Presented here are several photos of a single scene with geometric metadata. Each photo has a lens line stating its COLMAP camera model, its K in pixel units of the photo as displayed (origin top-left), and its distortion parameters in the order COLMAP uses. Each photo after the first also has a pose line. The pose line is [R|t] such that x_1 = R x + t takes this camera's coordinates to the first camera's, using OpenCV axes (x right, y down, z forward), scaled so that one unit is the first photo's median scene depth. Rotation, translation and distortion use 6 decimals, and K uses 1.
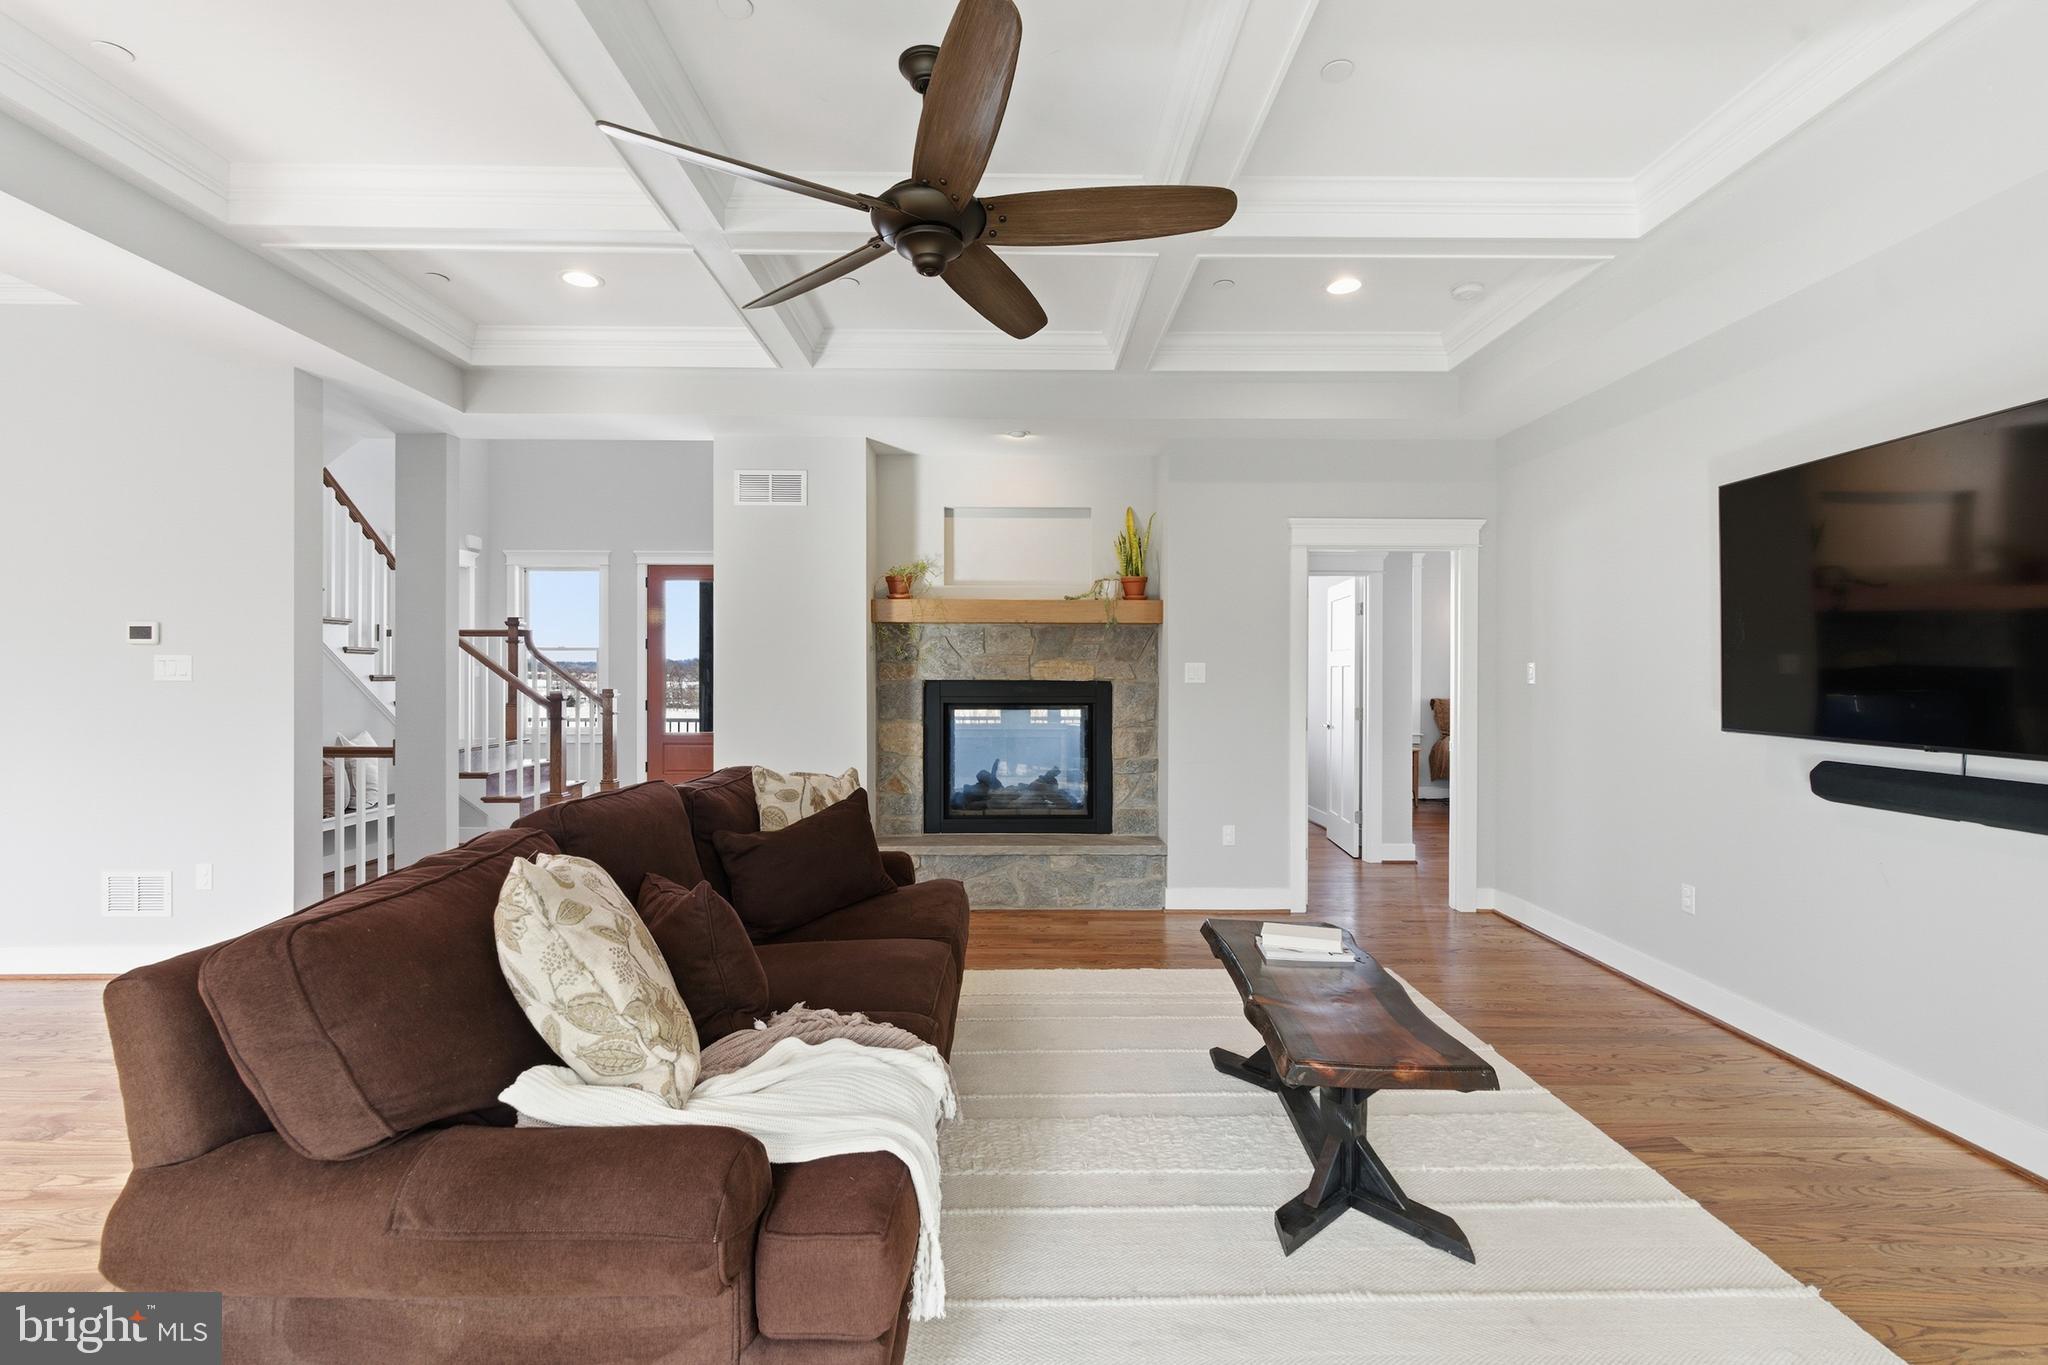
lens RADIAL K [[911.6, 0, 1015.4], [0, 911.6, 678.4], [0, 0, 1]] dist [-0.018625, 0.011210]
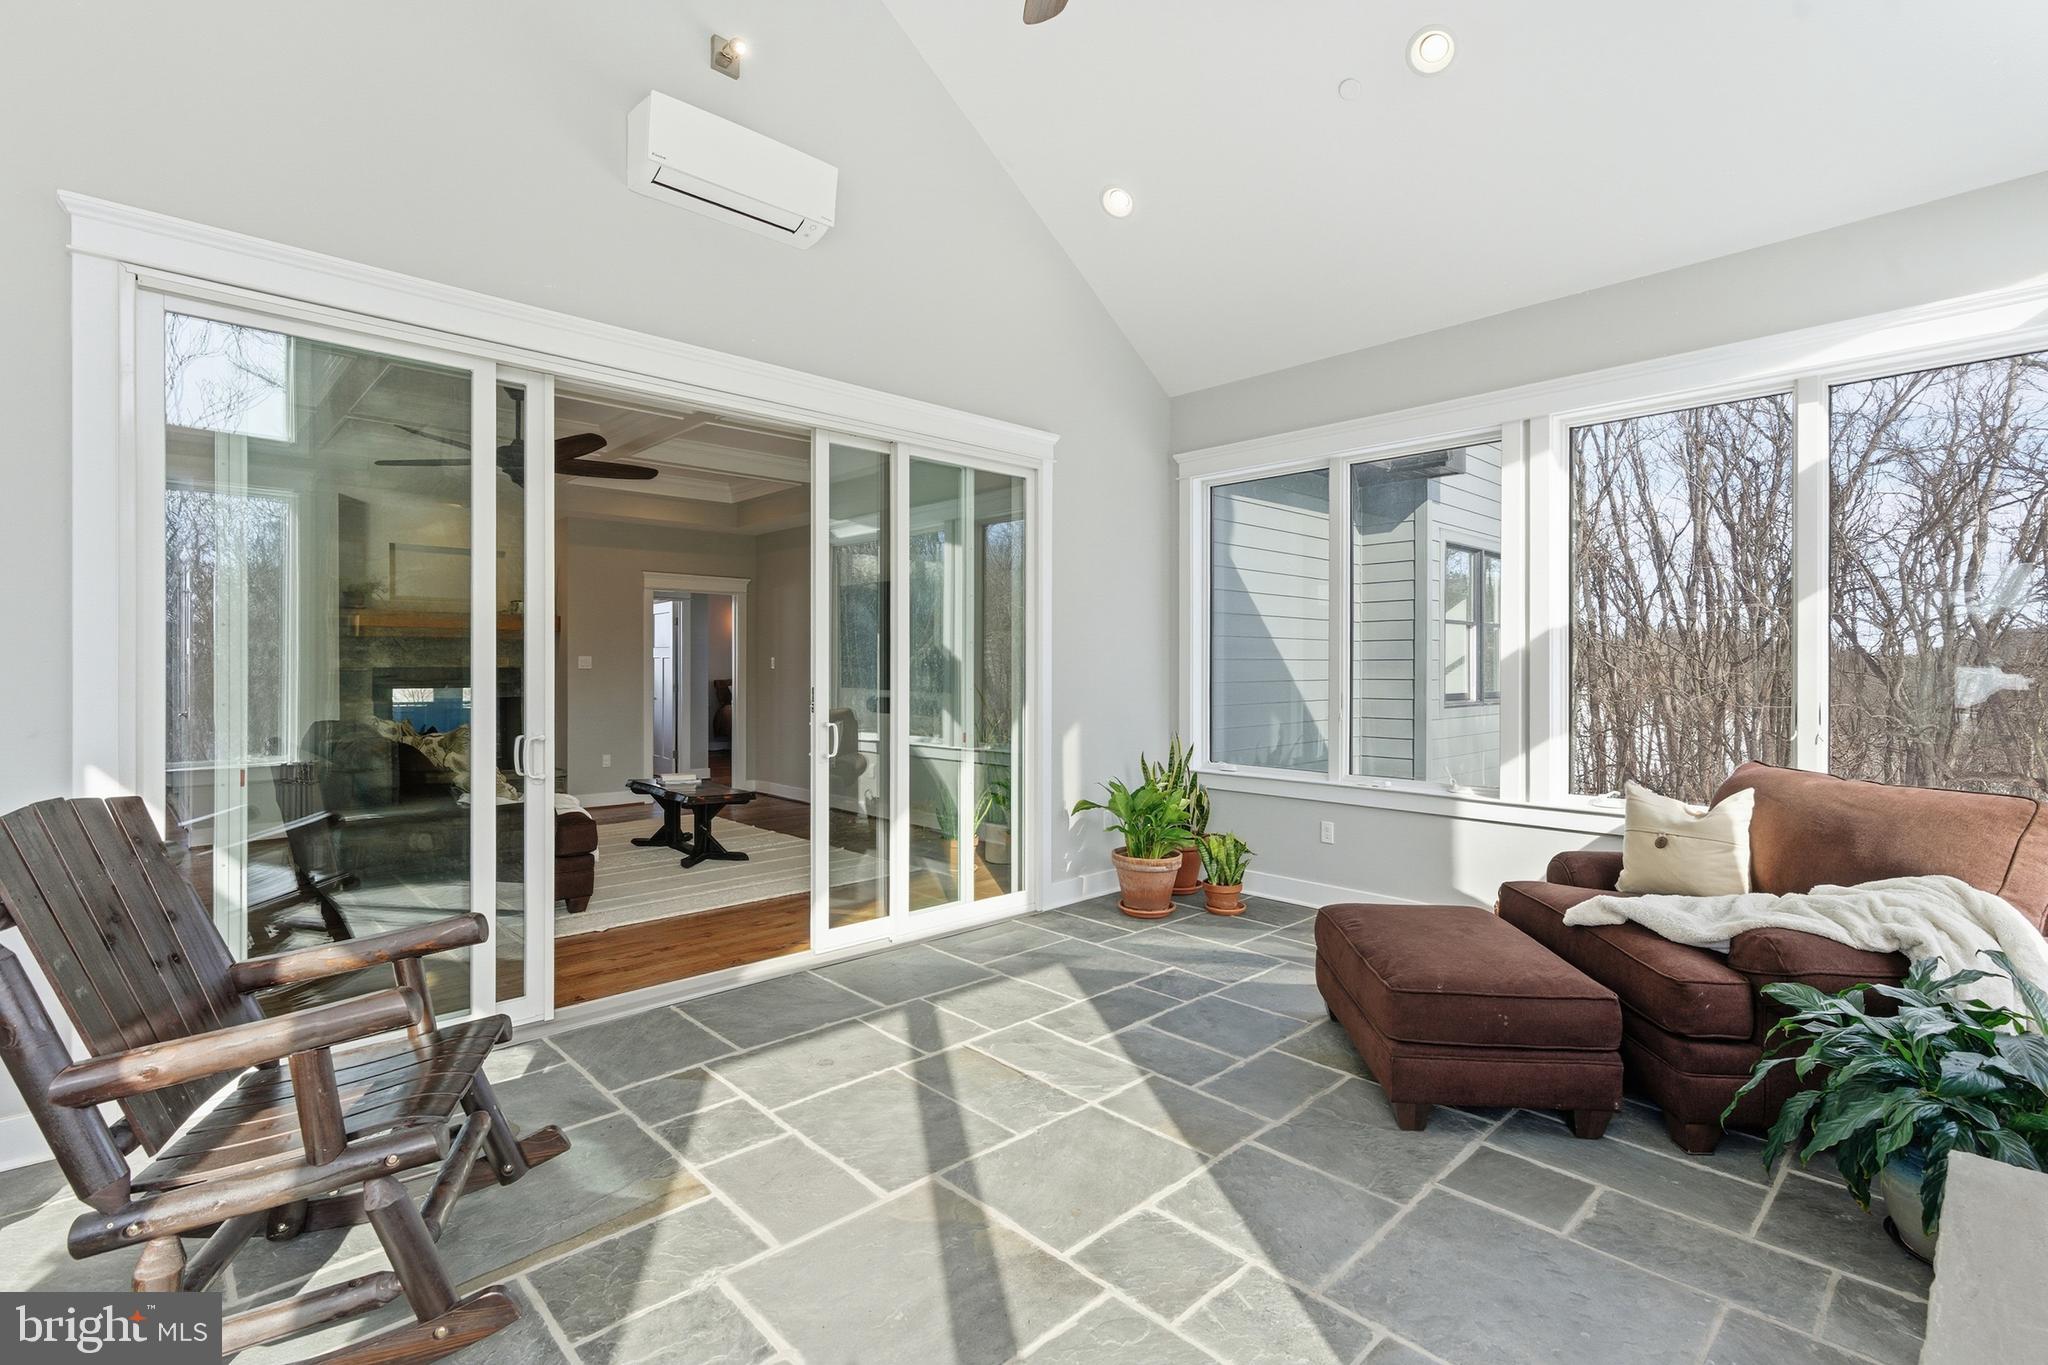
lens RADIAL K [[927.4, 0, 1019.5], [0, 927.4, 663.5], [0, 0, 1]] dist [-0.003100, -0.000145]
pose [[0.731710, 0.003592, 0.681606, -0.349379], [-0.000855, 0.999990, -0.004352, 0.001736], [-0.681615, 0.002602, 0.731706, -0.718057]]
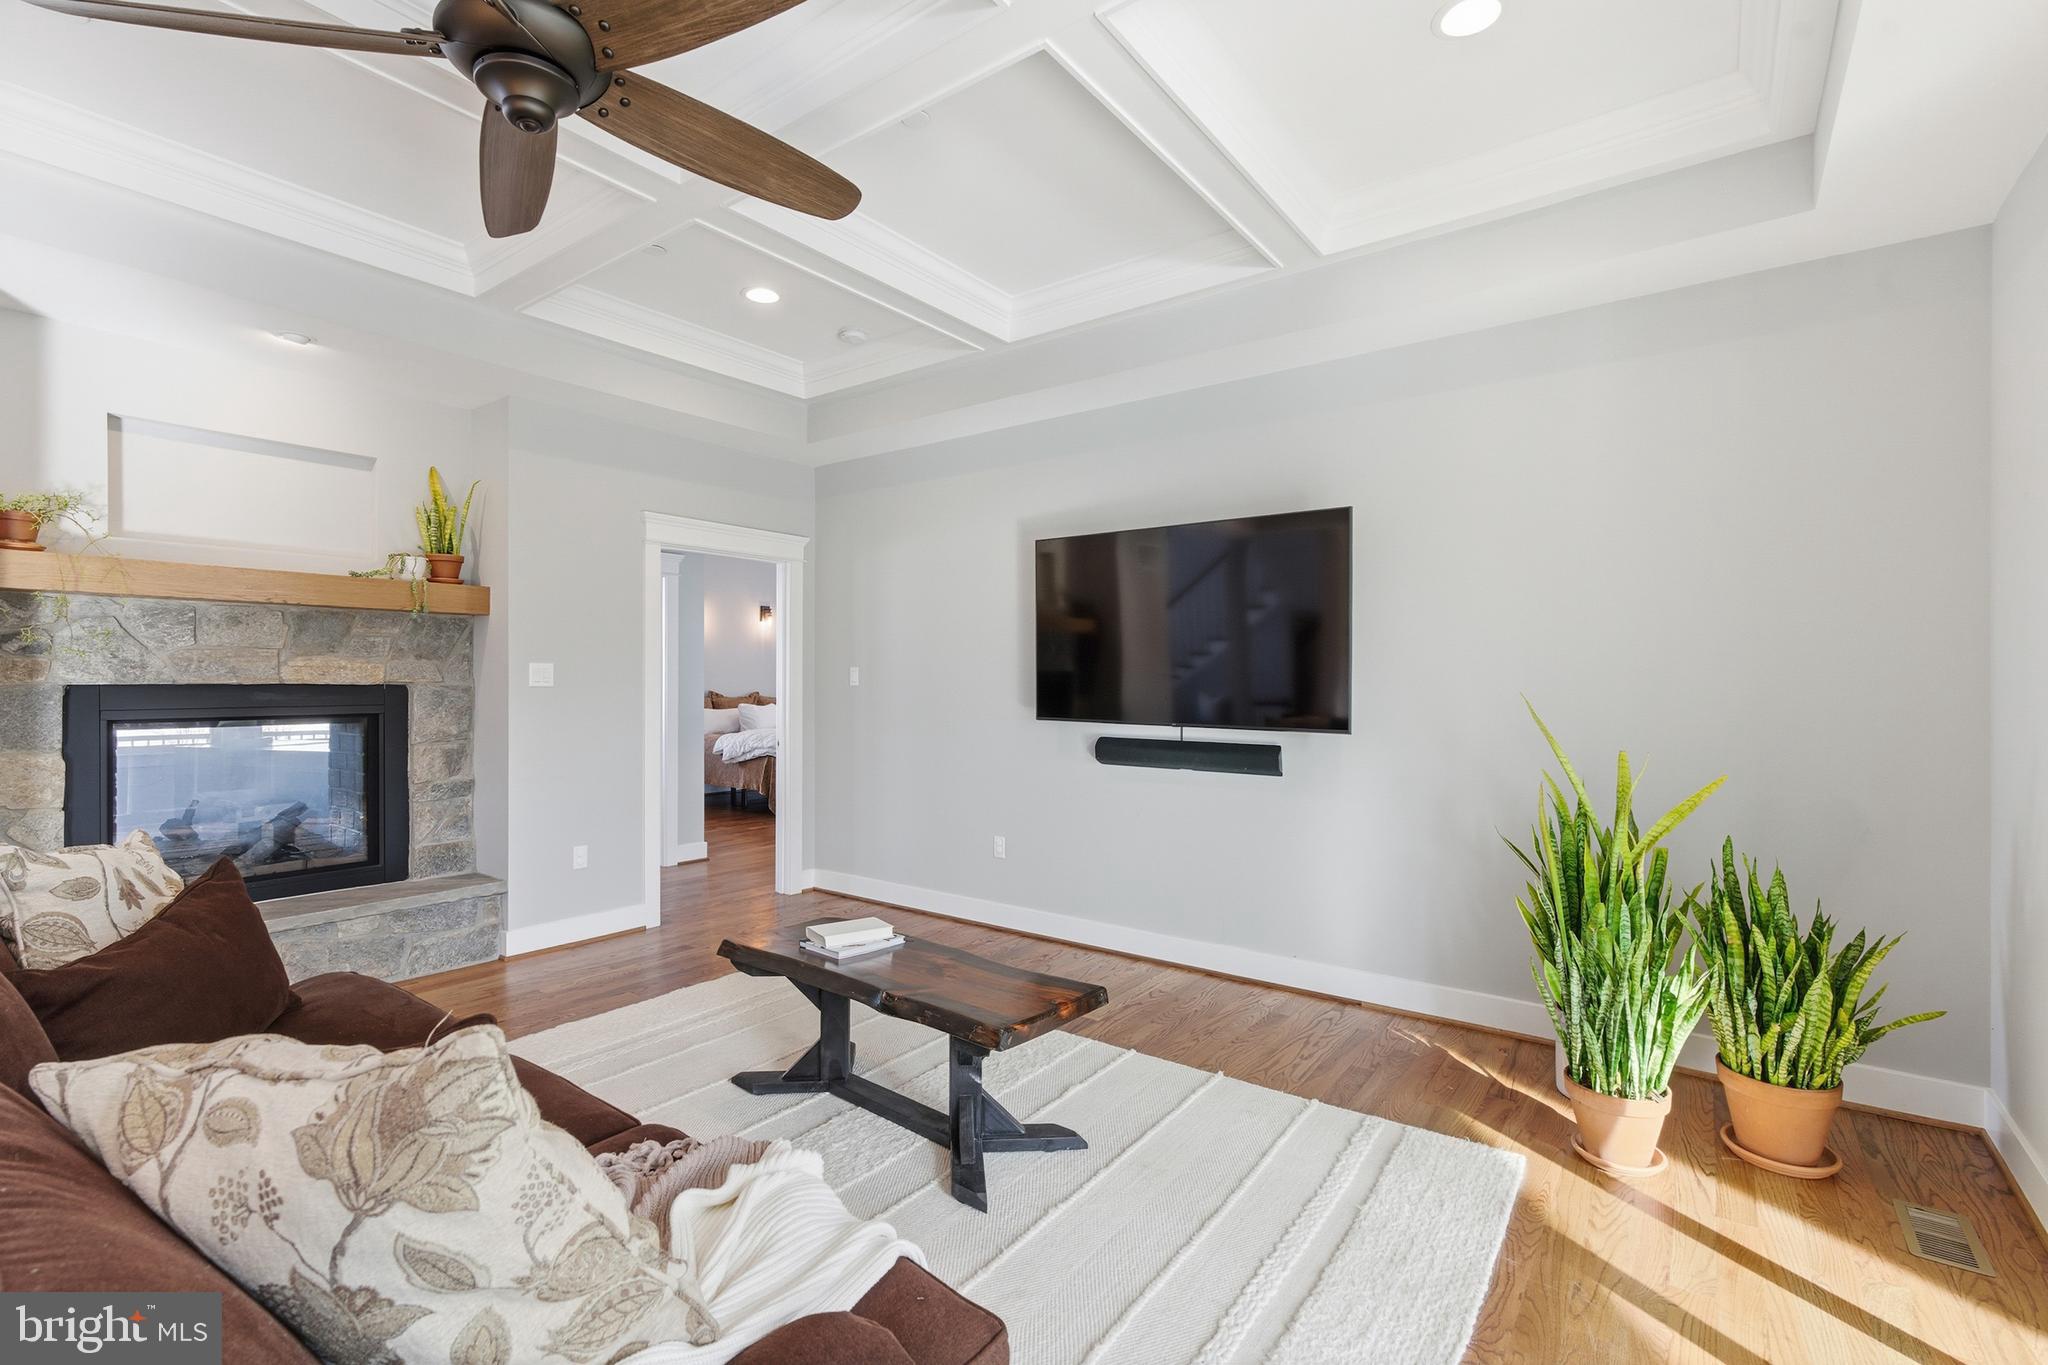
lens RADIAL K [[911.6, 0, 1015.4], [0, 911.6, 678.4], [0, 0, 1]] dist [-0.018625, 0.011210]
pose [[0.608324, 0.001322, 0.793688, -0.200028], [0.001235, 0.999996, -0.002613, 0.000250], [-0.793688, 0.002570, 0.608320, 0.114241]]
